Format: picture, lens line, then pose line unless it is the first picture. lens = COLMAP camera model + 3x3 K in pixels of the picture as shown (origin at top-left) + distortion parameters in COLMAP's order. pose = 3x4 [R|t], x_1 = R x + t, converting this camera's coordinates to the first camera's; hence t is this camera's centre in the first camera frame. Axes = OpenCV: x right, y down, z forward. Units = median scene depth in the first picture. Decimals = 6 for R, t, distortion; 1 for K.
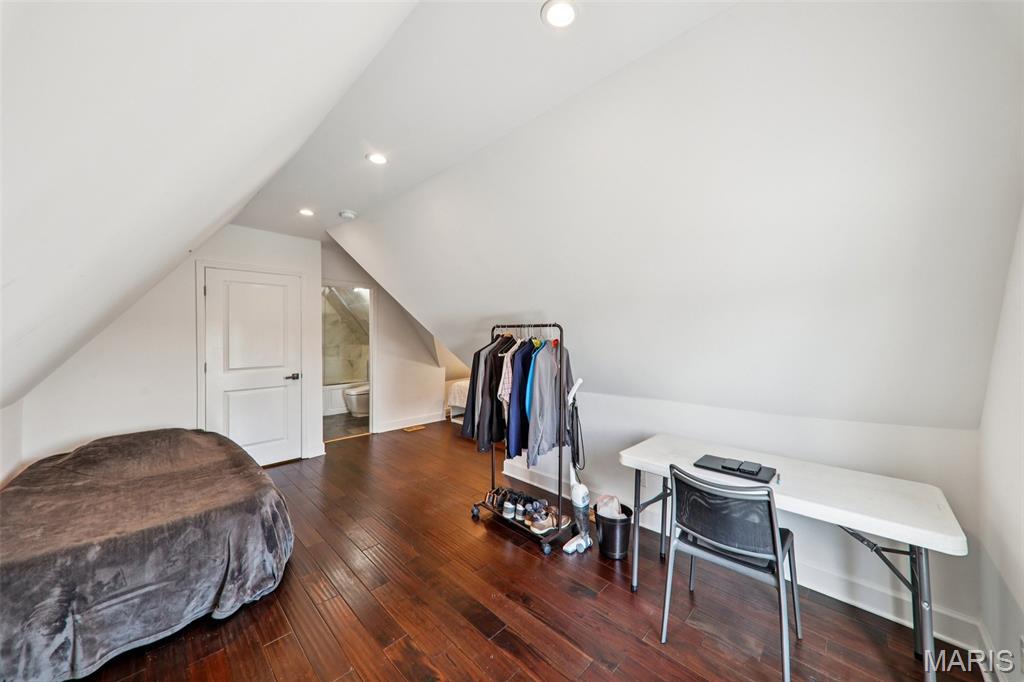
lens RADIAL K [[359.0, 0, 510.2], [0, 359.0, 337.3], [0, 0, 1]] dist [-0.004080, -0.001041]
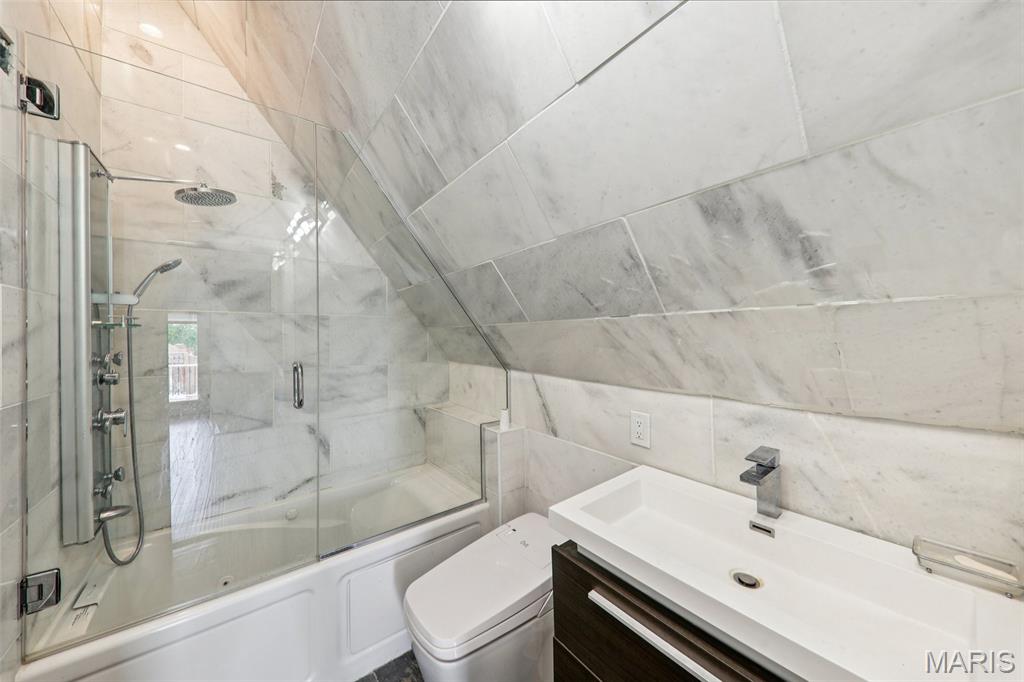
lens RADIAL K [[359.0, 0, 517.9], [0, 359.0, 333.6], [0, 0, 1]] dist [-0.004080, -0.001041]
pose [[0.991088, -0.016074, -0.132233, -0.361013], [0.015211, 0.999856, -0.007536, -0.003968], [0.132335, 0.005457, 0.991190, 0.795145]]
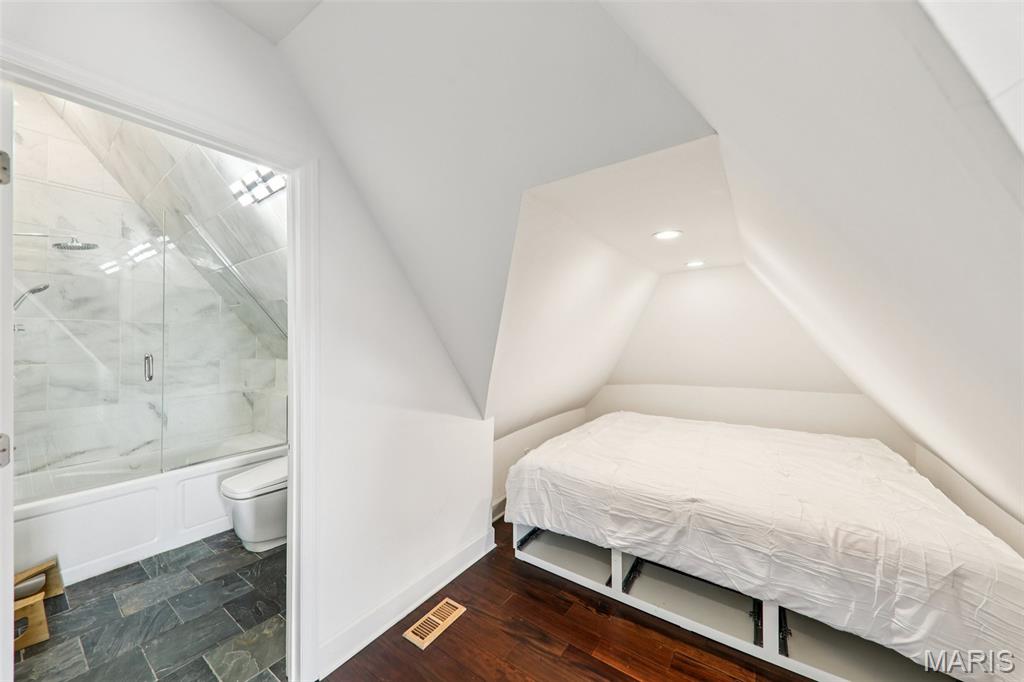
lens RADIAL K [[359.0, 0, 512.6], [0, 359.0, 339.2], [0, 0, 1]] dist [-0.004080, -0.001041]
pose [[0.985414, -0.000680, 0.170172, -0.219232], [0.002125, 0.999963, -0.008314, -0.000795], [-0.170160, 0.008554, 0.985379, 0.570334]]
